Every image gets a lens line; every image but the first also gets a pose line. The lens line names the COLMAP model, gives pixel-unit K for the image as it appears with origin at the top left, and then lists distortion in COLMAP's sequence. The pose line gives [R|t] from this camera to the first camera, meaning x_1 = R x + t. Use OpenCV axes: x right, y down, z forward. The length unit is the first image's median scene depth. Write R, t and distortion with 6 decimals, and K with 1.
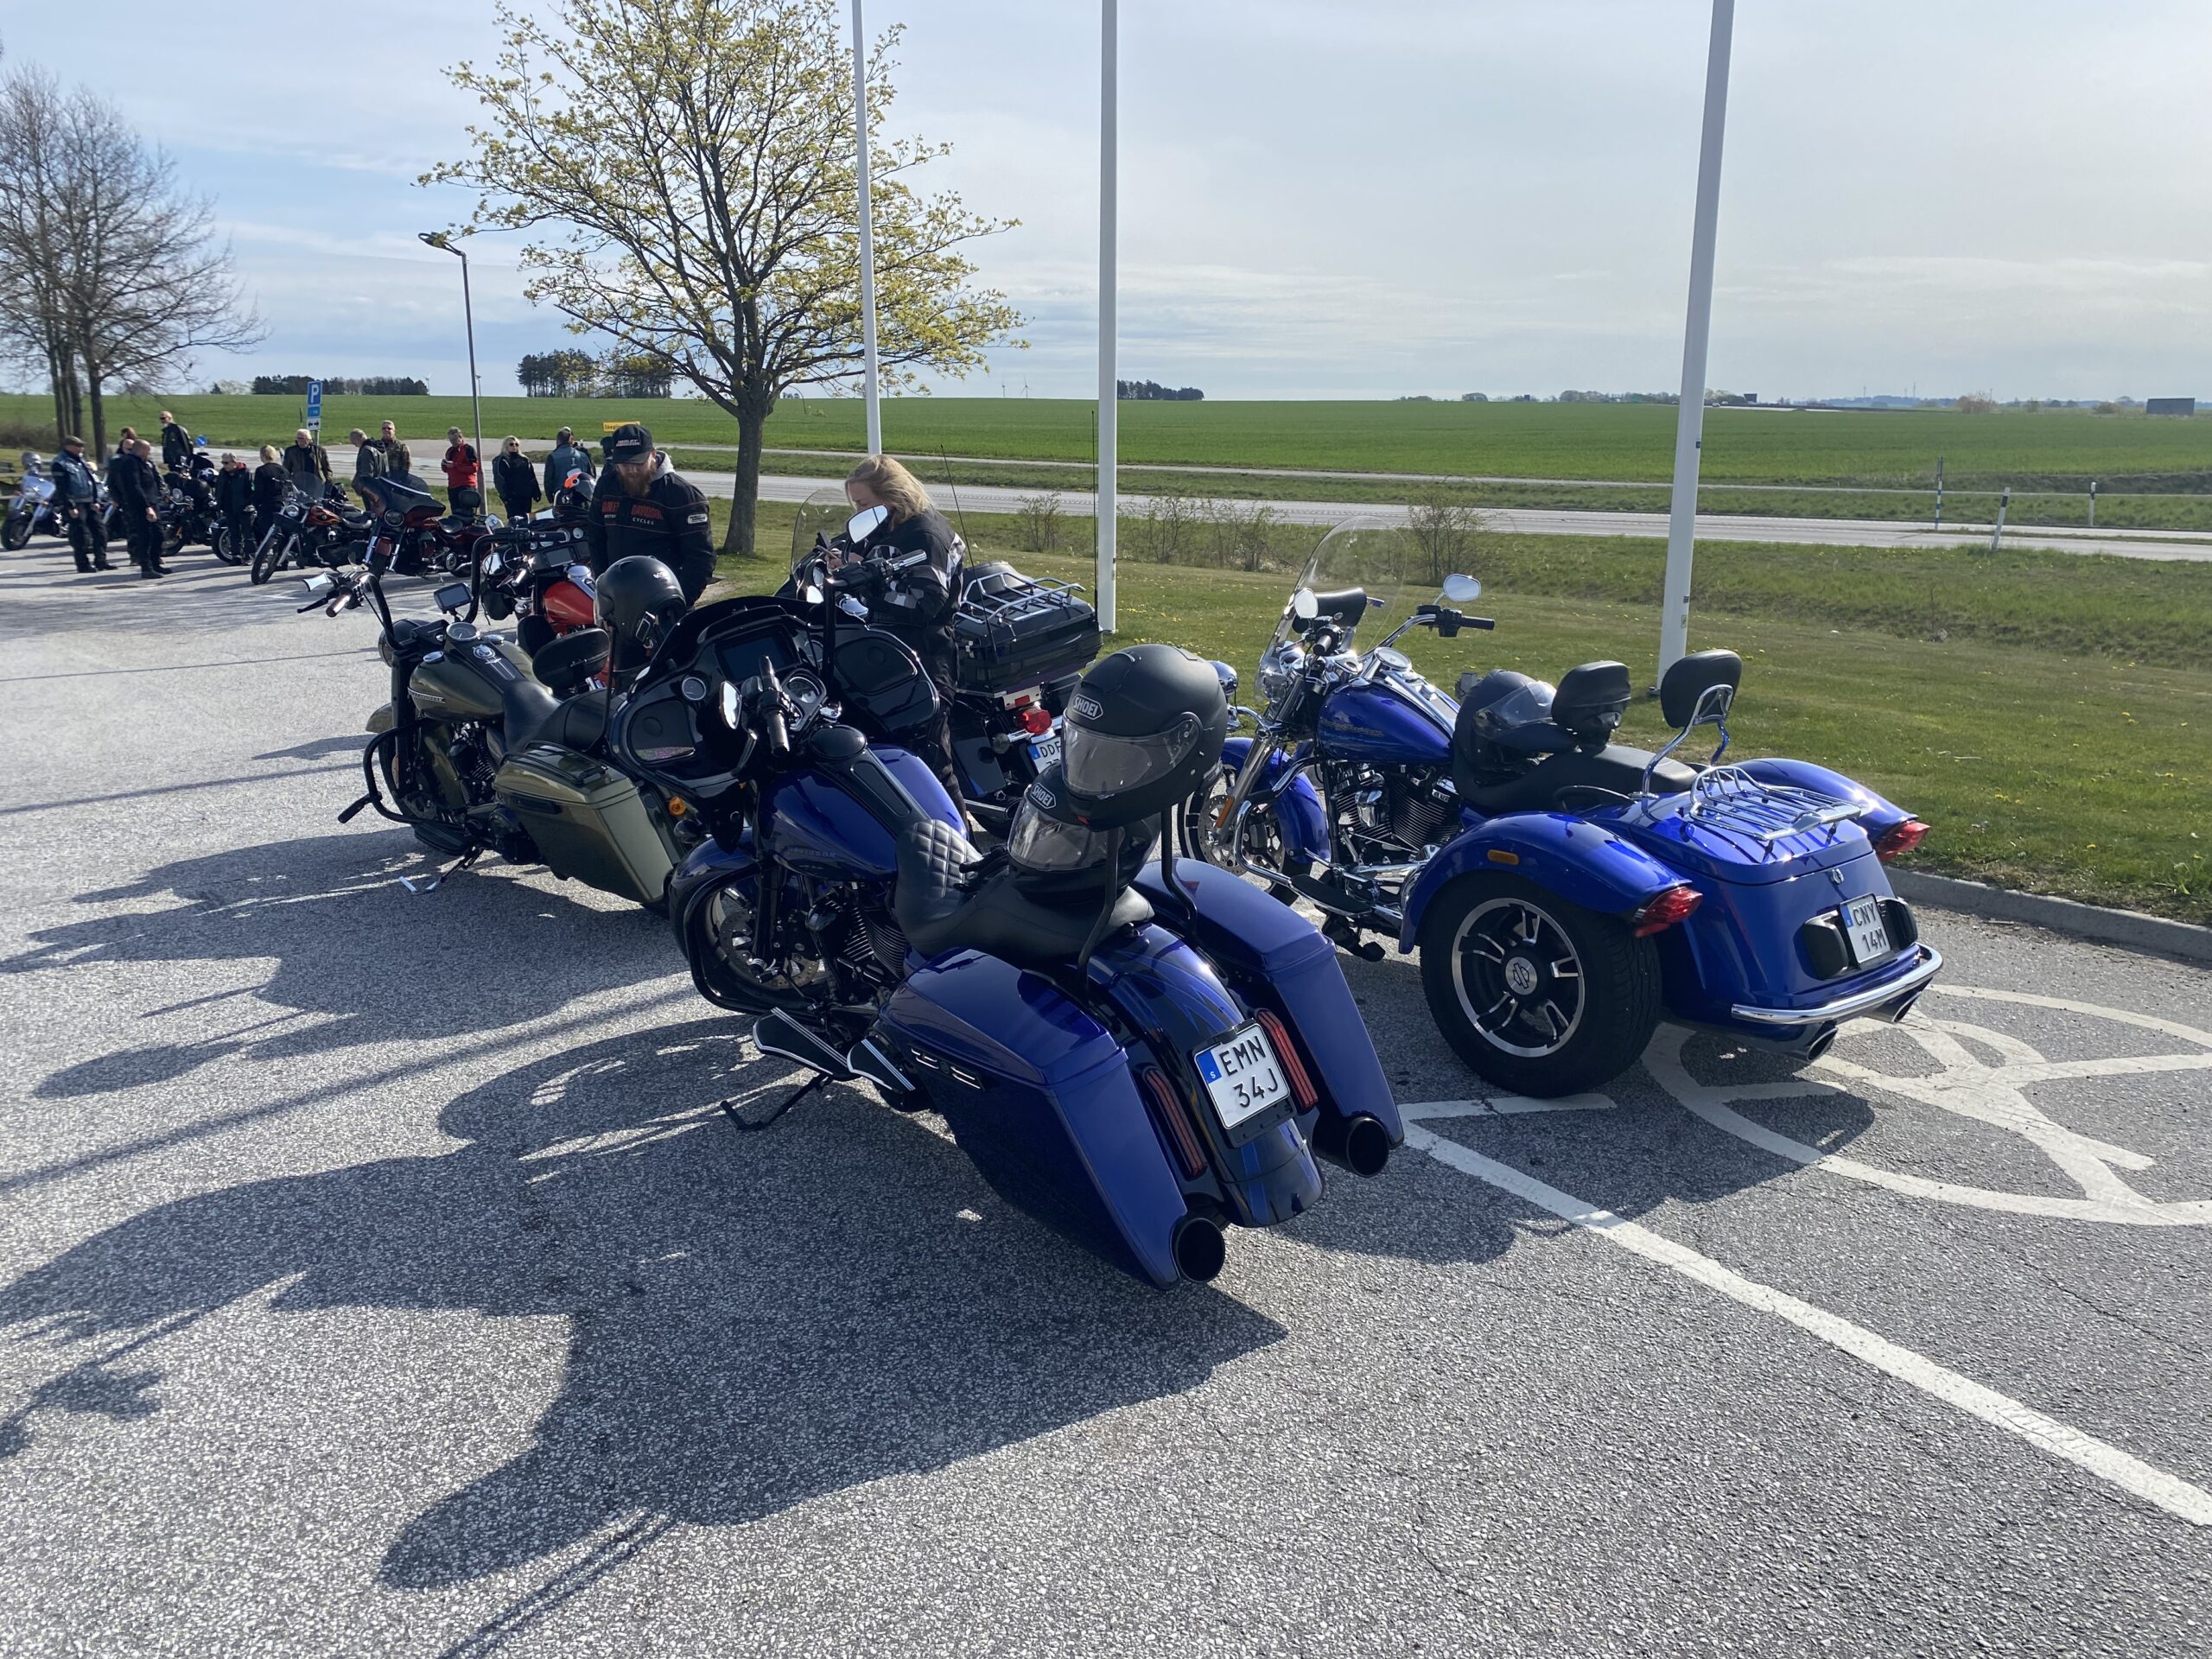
lens RADIAL K [[1671.8, 0, 1106.0], [0, 1671.8, 829.5], [0, 0, 1]] dist [0.036638, -0.018178]
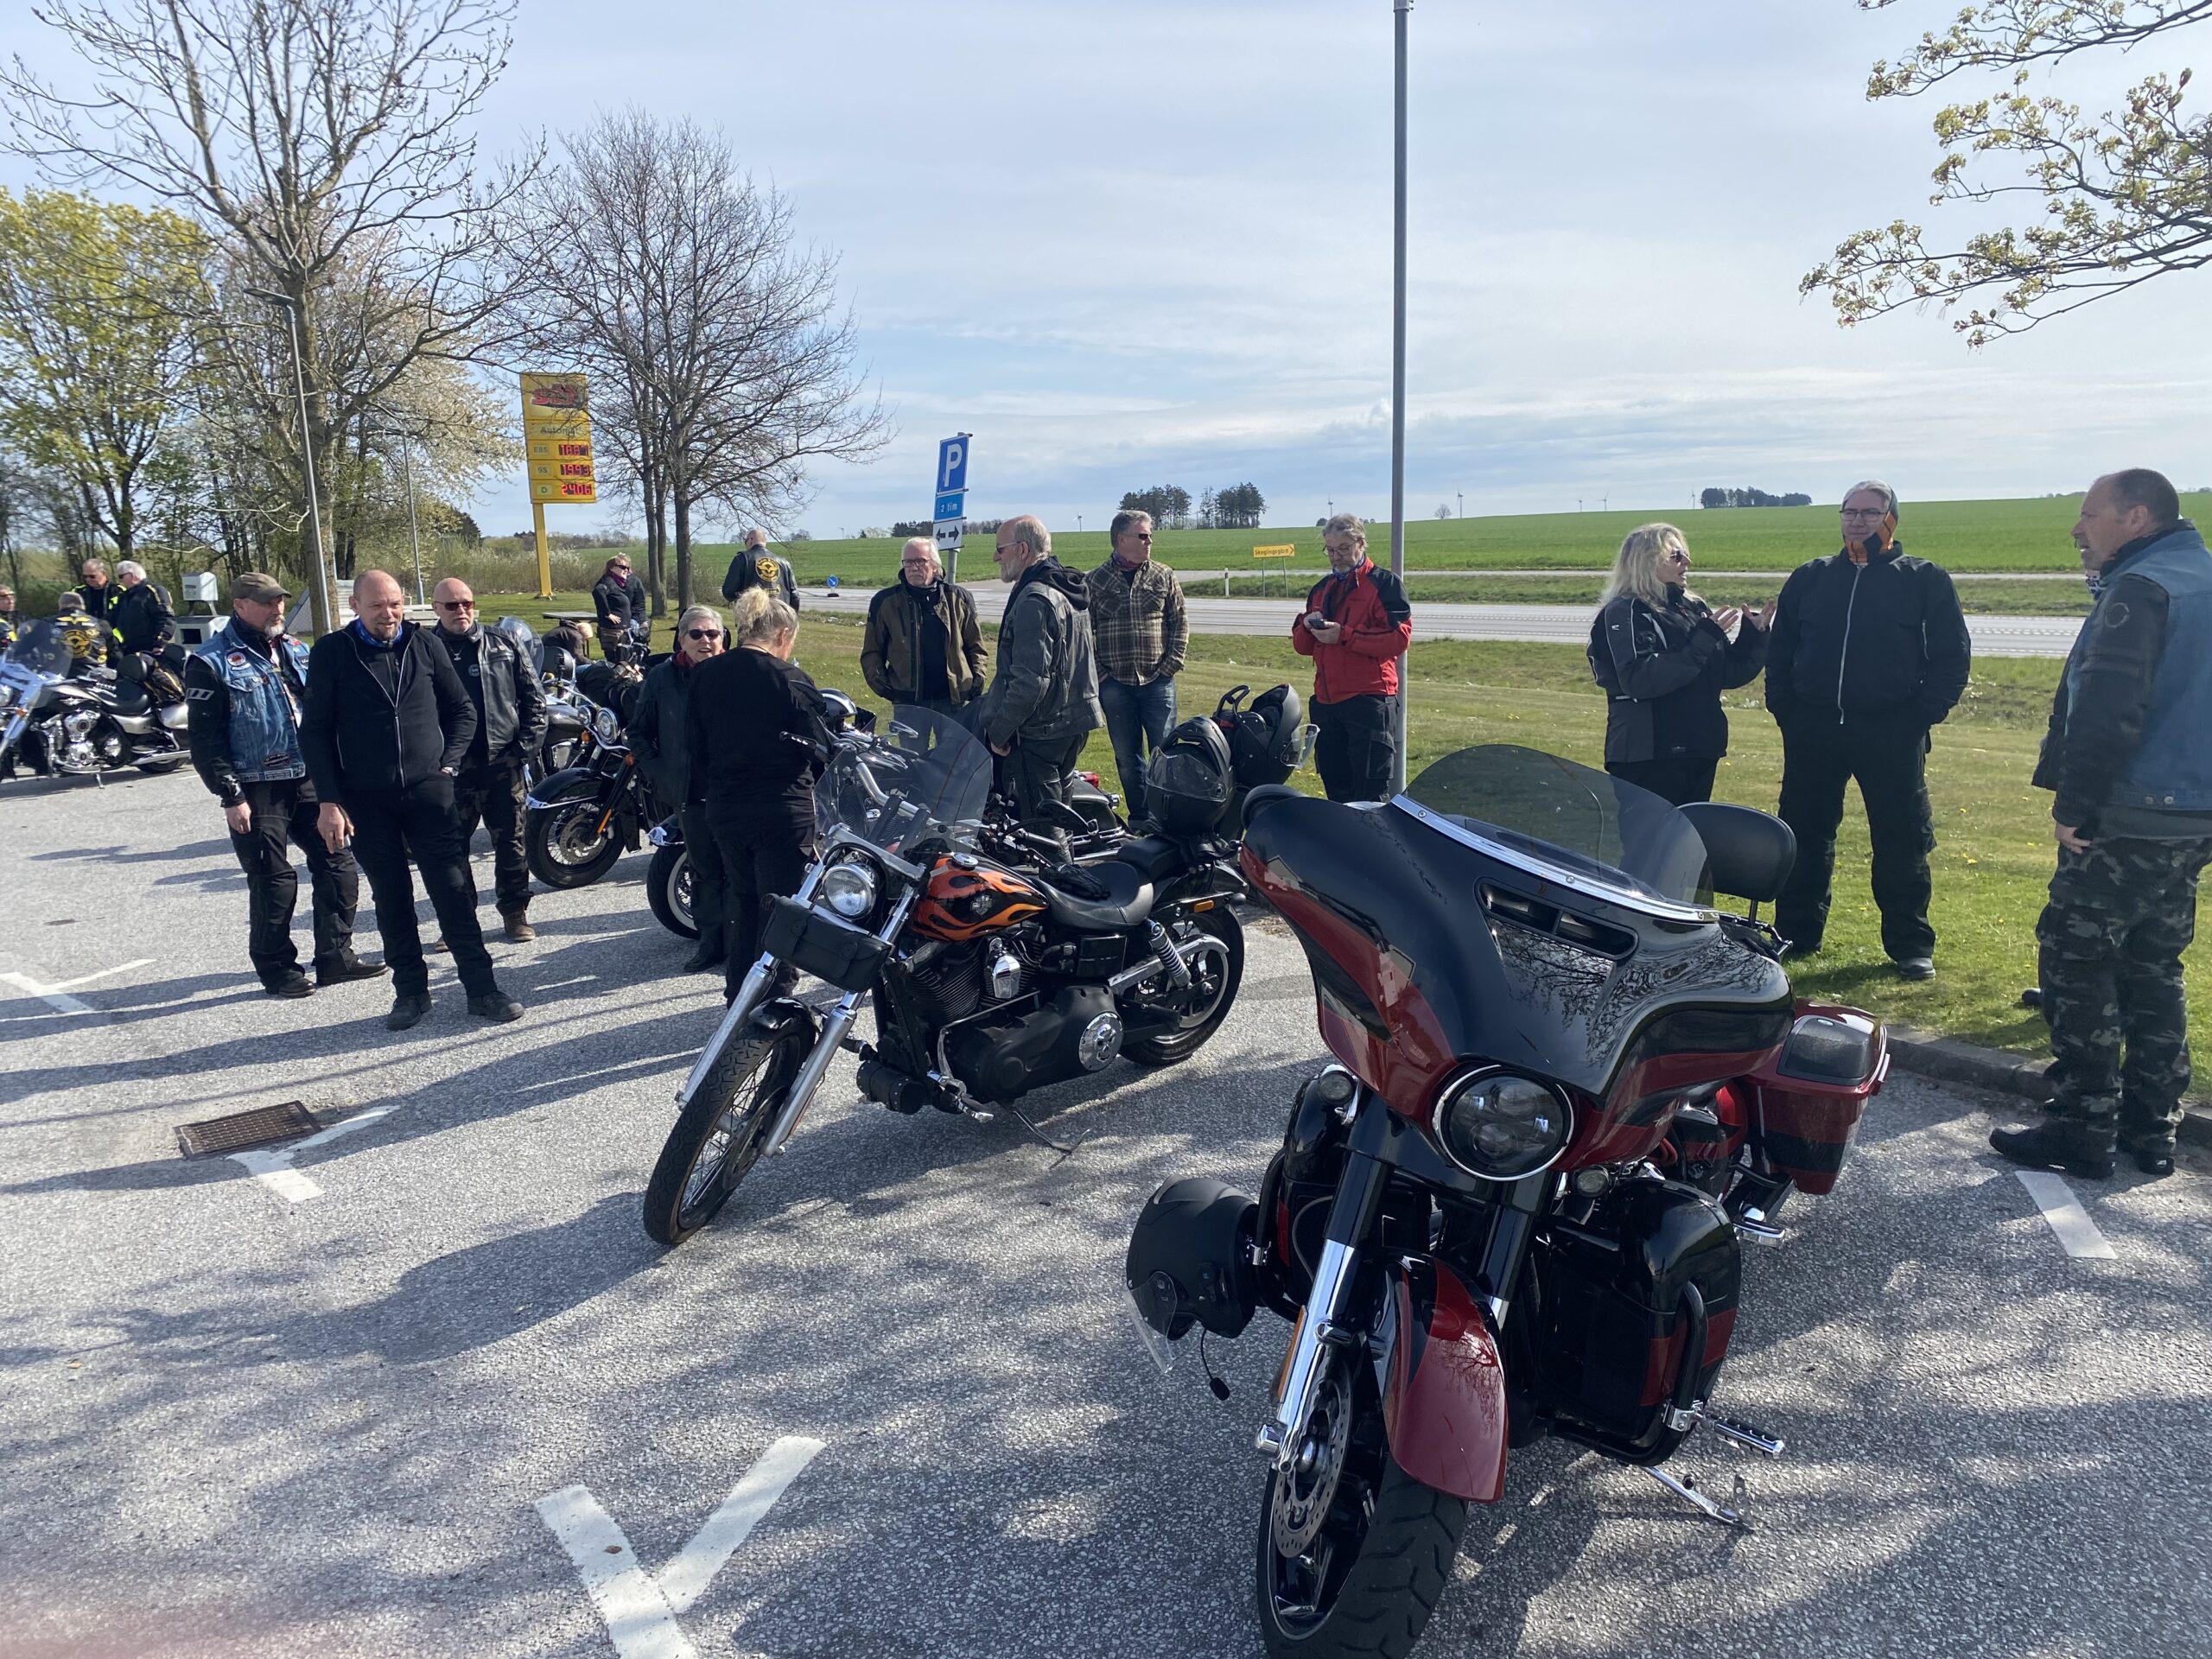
lens RADIAL K [[1671.8, 0, 1106.0], [0, 1671.8, 829.5], [0, 0, 1]] dist [0.036638, -0.018178]
pose [[0.945371, 0.018789, -0.325454, -0.171137], [-0.041711, 0.997103, -0.063599, -0.082212], [0.323317, 0.073700, 0.943416, 0.362117]]
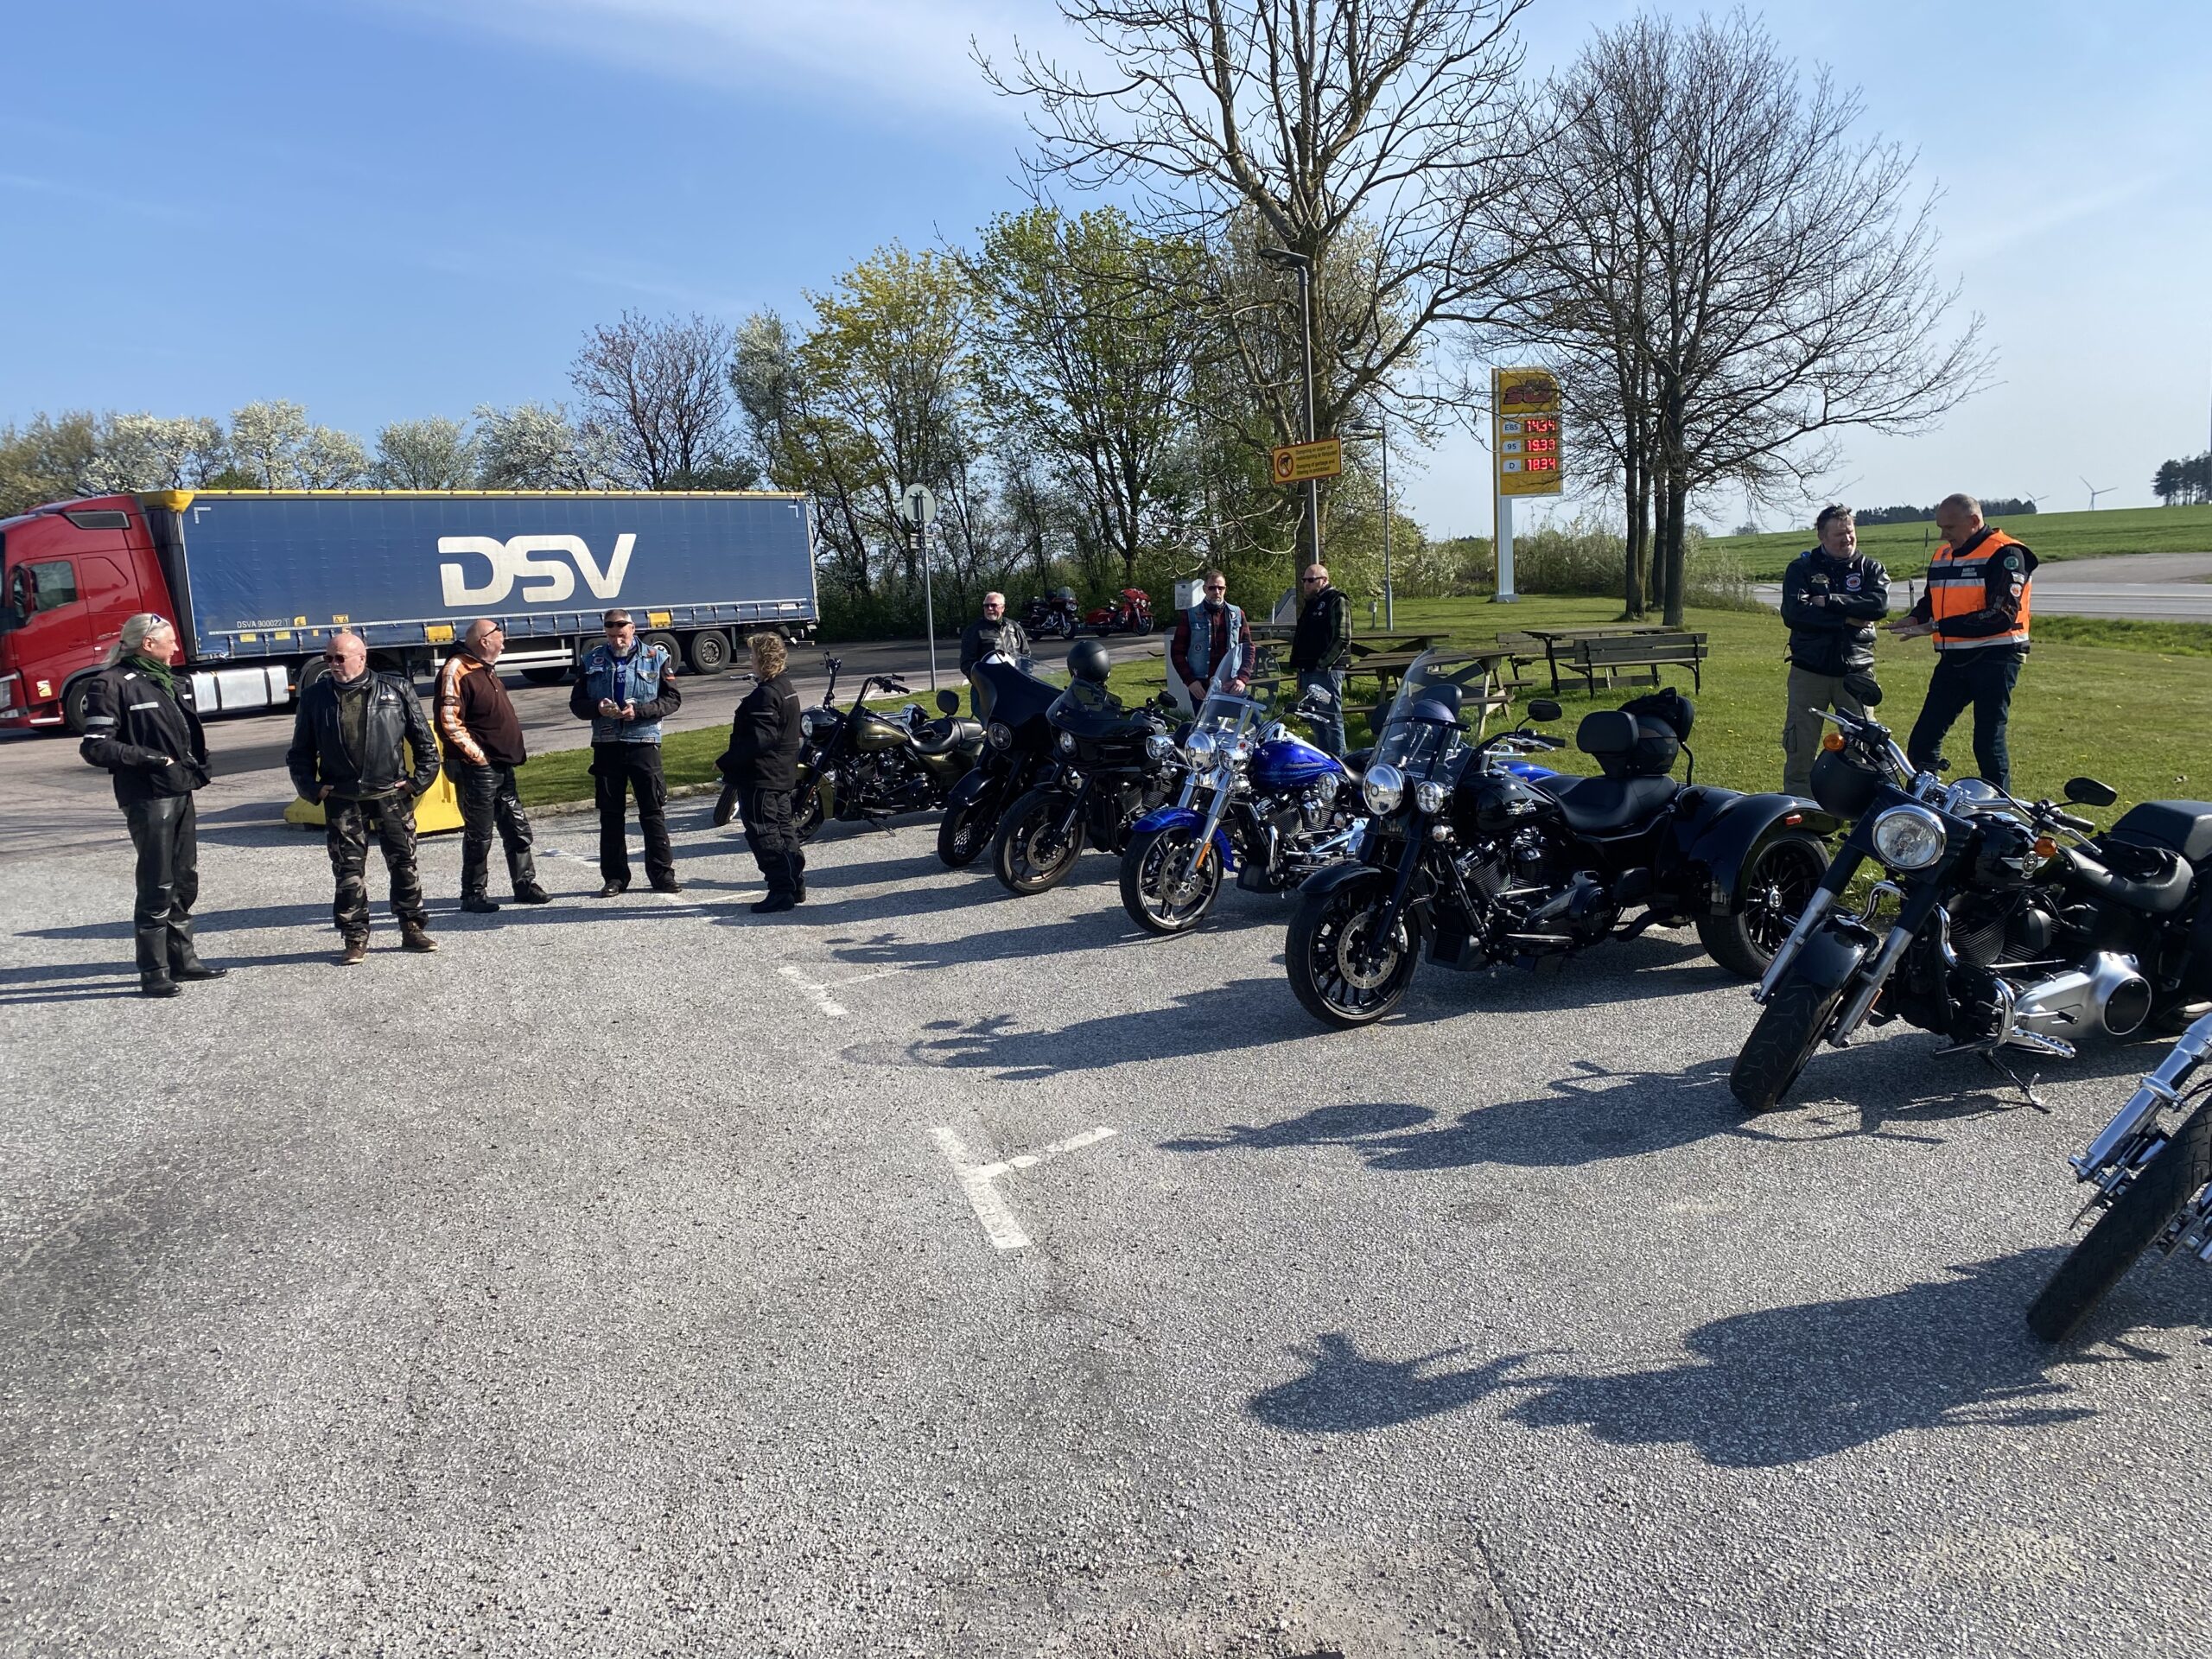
lens RADIAL K [[1671.8, 0, 1106.0], [0, 1671.8, 829.5], [0, 0, 1]] dist [0.036638, -0.018178]
pose [[0.646638, 0.065686, -0.759963, -0.232455], [-0.122546, 0.992290, -0.018505, -0.096064], [0.752889, 0.105096, 0.649703, 0.416700]]
